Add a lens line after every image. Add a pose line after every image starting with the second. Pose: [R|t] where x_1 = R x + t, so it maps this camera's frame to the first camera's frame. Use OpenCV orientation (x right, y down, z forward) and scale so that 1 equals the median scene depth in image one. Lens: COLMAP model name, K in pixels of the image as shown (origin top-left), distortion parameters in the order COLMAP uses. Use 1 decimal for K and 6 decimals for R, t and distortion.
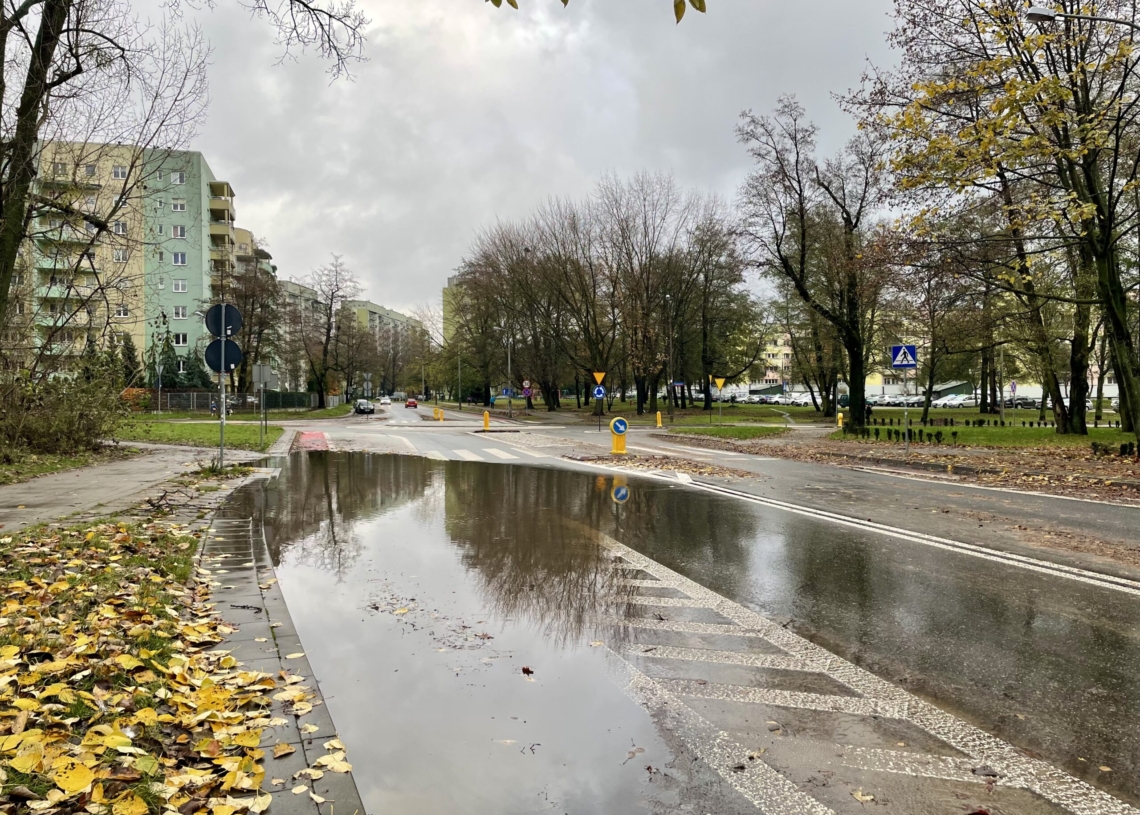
lens RADIAL K [[850.5, 0, 570.0], [0, 850.5, 407.5], [0, 0, 1]] dist [0.087855, -0.002713]
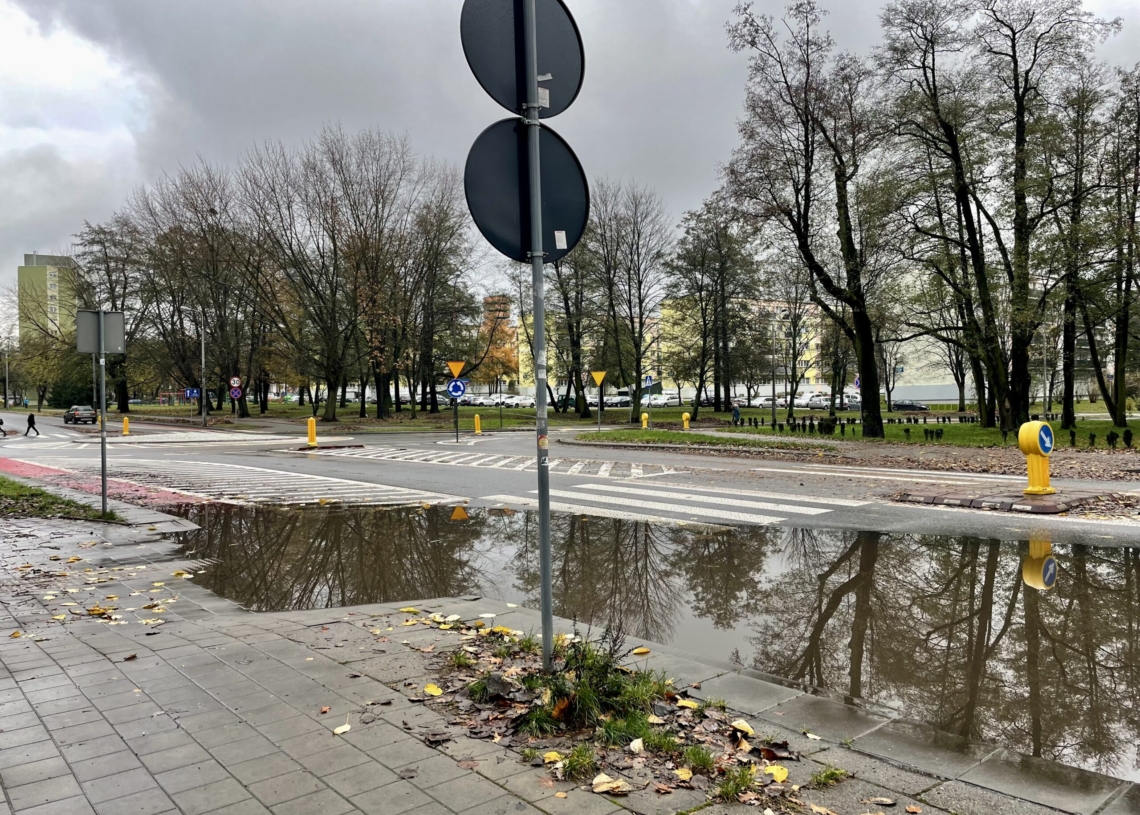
lens RADIAL K [[850.5, 0, 570.0], [0, 850.5, 407.5], [0, 0, 1]] dist [0.087855, -0.002713]
pose [[0.906967, -0.012263, 0.421023, -0.096727], [0.014062, 0.999900, -0.001169, 0.000609], [-0.420967, 0.006980, 0.907049, 0.148437]]
